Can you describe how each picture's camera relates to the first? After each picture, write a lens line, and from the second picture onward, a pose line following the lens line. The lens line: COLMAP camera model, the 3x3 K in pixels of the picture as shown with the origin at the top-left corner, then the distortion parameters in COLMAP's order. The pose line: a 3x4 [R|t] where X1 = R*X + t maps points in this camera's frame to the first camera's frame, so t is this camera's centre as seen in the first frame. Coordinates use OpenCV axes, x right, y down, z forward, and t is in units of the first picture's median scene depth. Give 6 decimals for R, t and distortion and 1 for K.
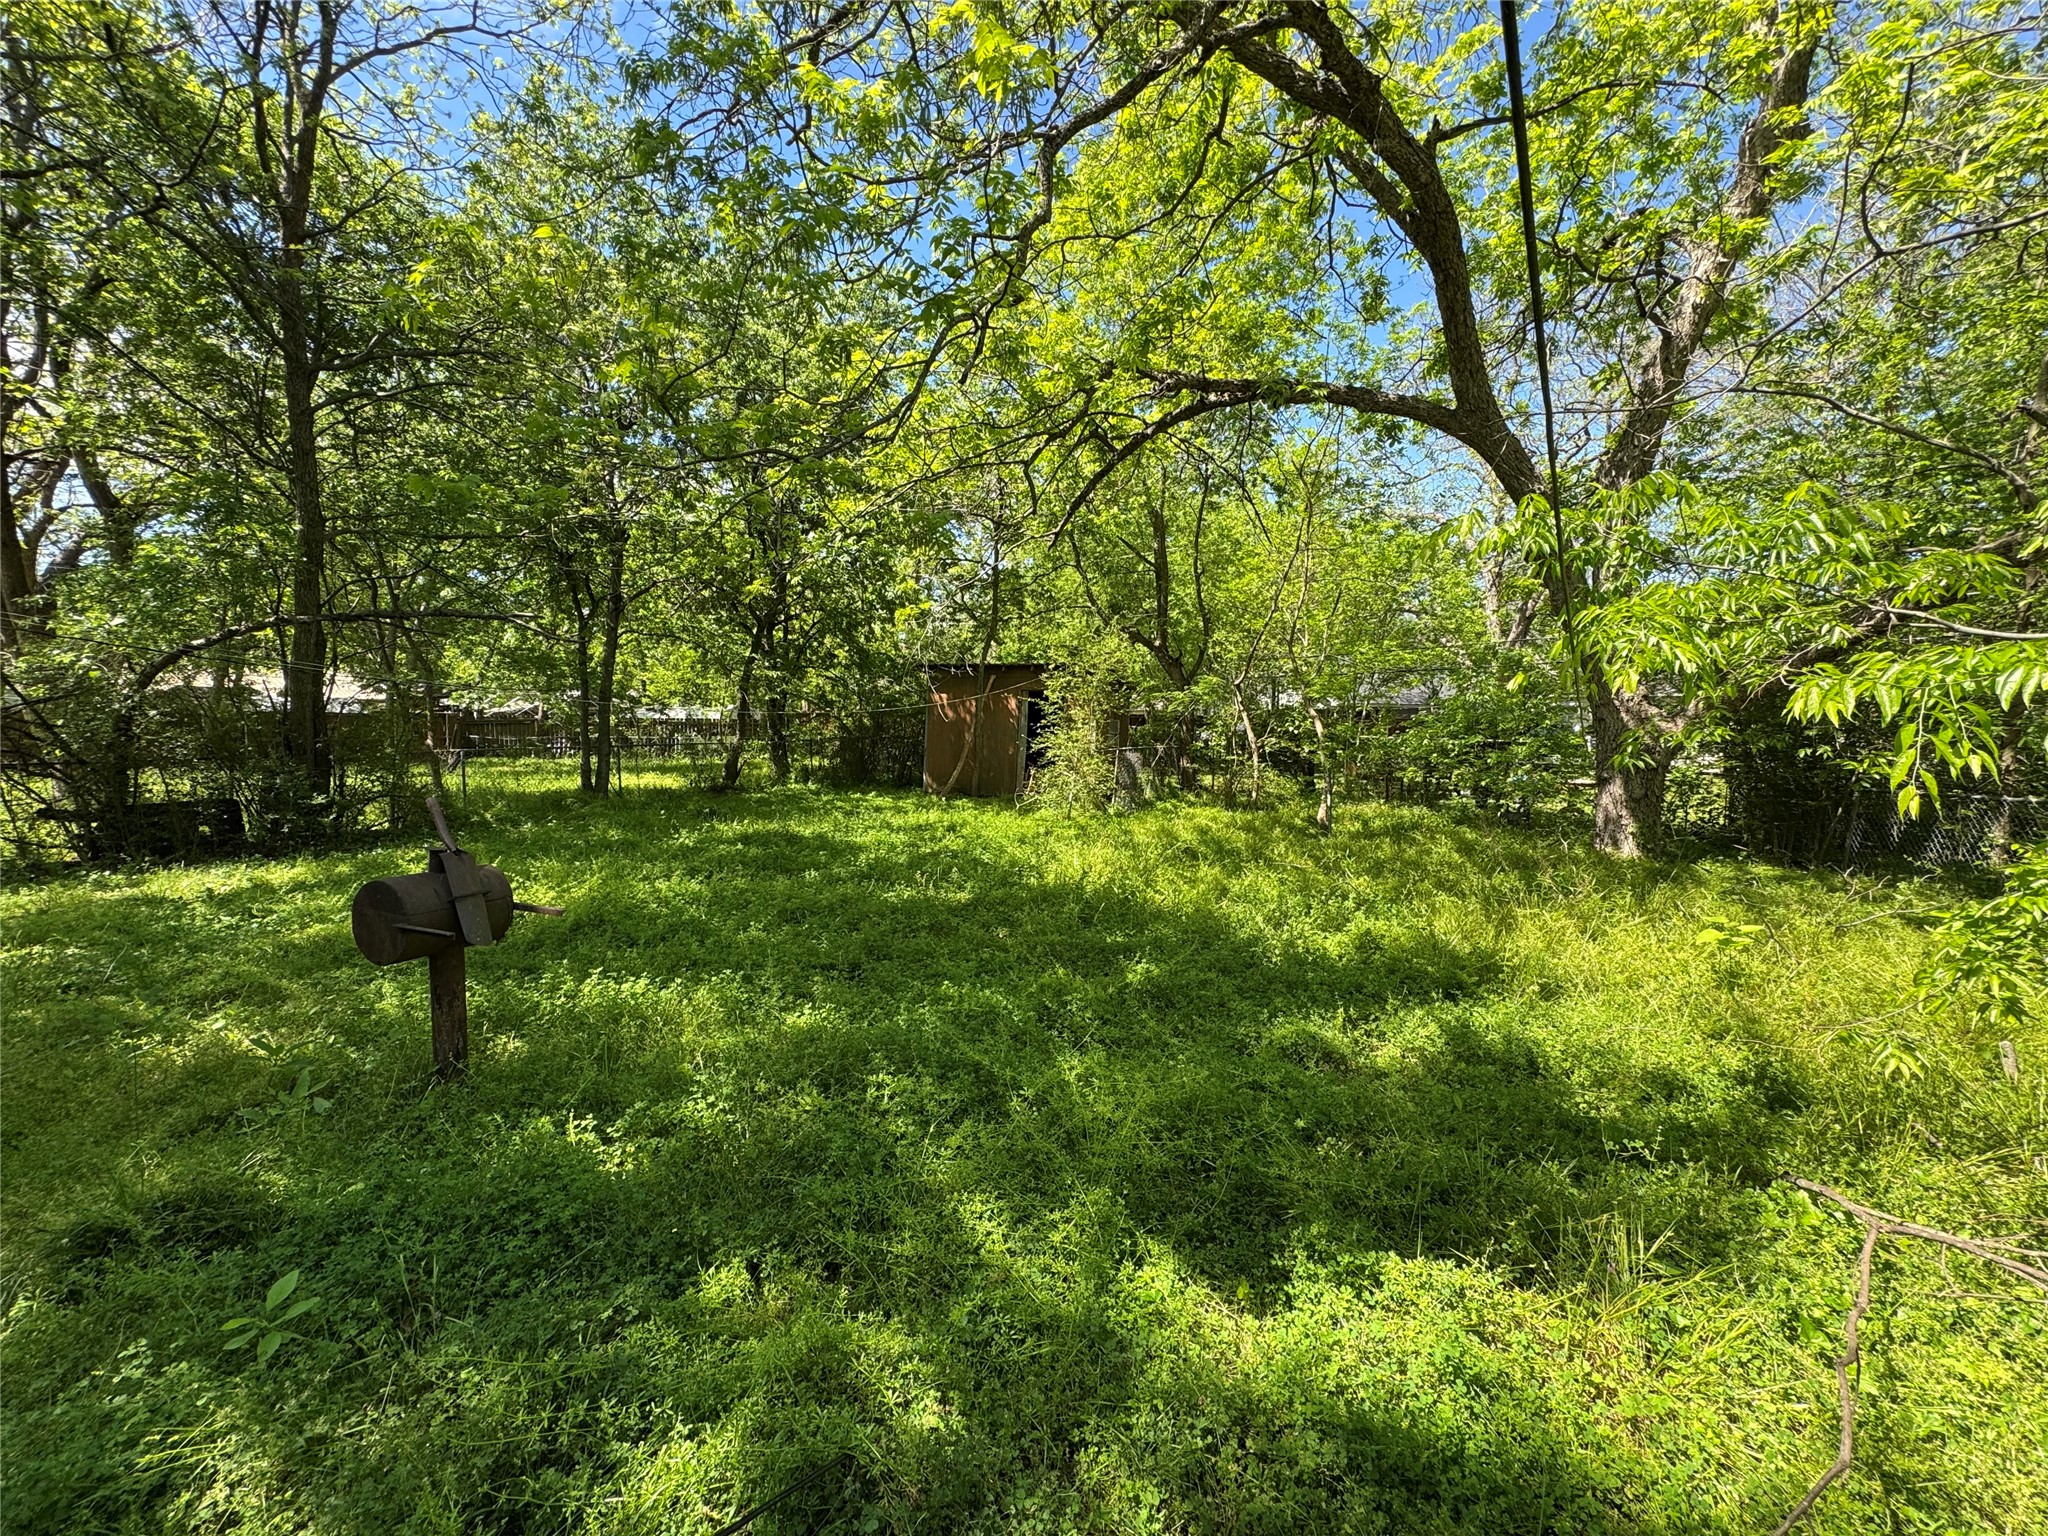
lens RADIAL K [[830.2, 0, 1013.0], [0, 830.2, 765.4], [0, 0, 1]] dist [-0.017406, -0.000493]
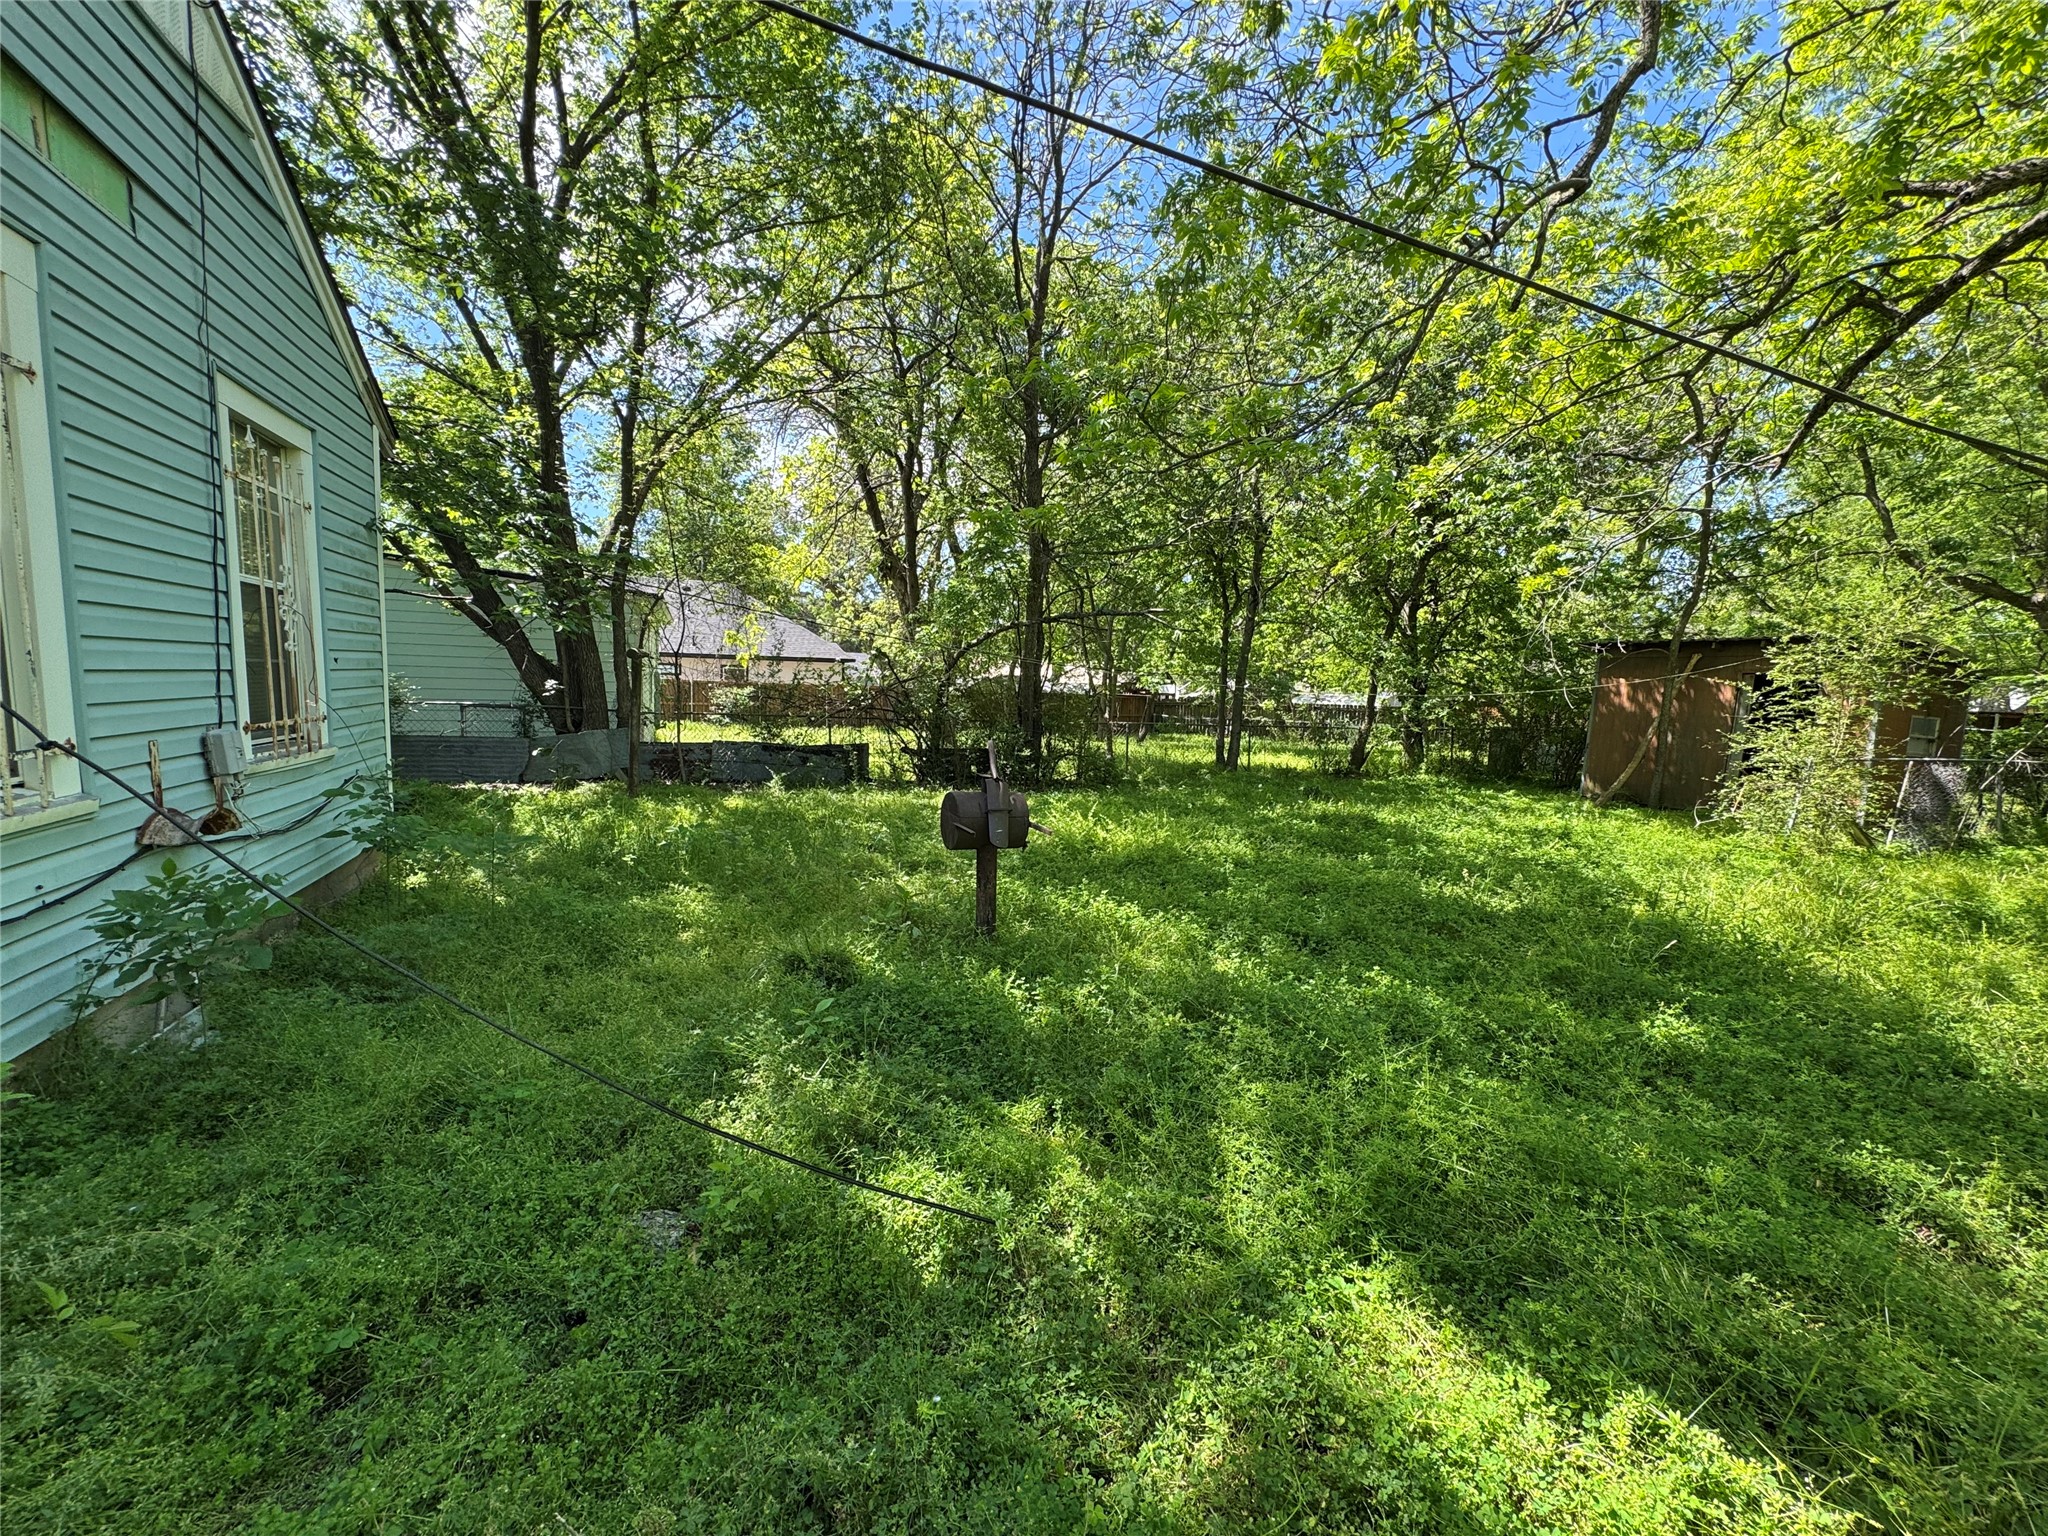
lens RADIAL K [[830.2, 0, 1013.0], [0, 830.2, 765.4], [0, 0, 1]] dist [-0.017406, -0.000493]
pose [[0.664328, 0.069214, -0.744230, 0.141763], [-0.065138, 0.997276, 0.034603, 0.010791], [0.744597, 0.025490, 0.667027, 0.023389]]
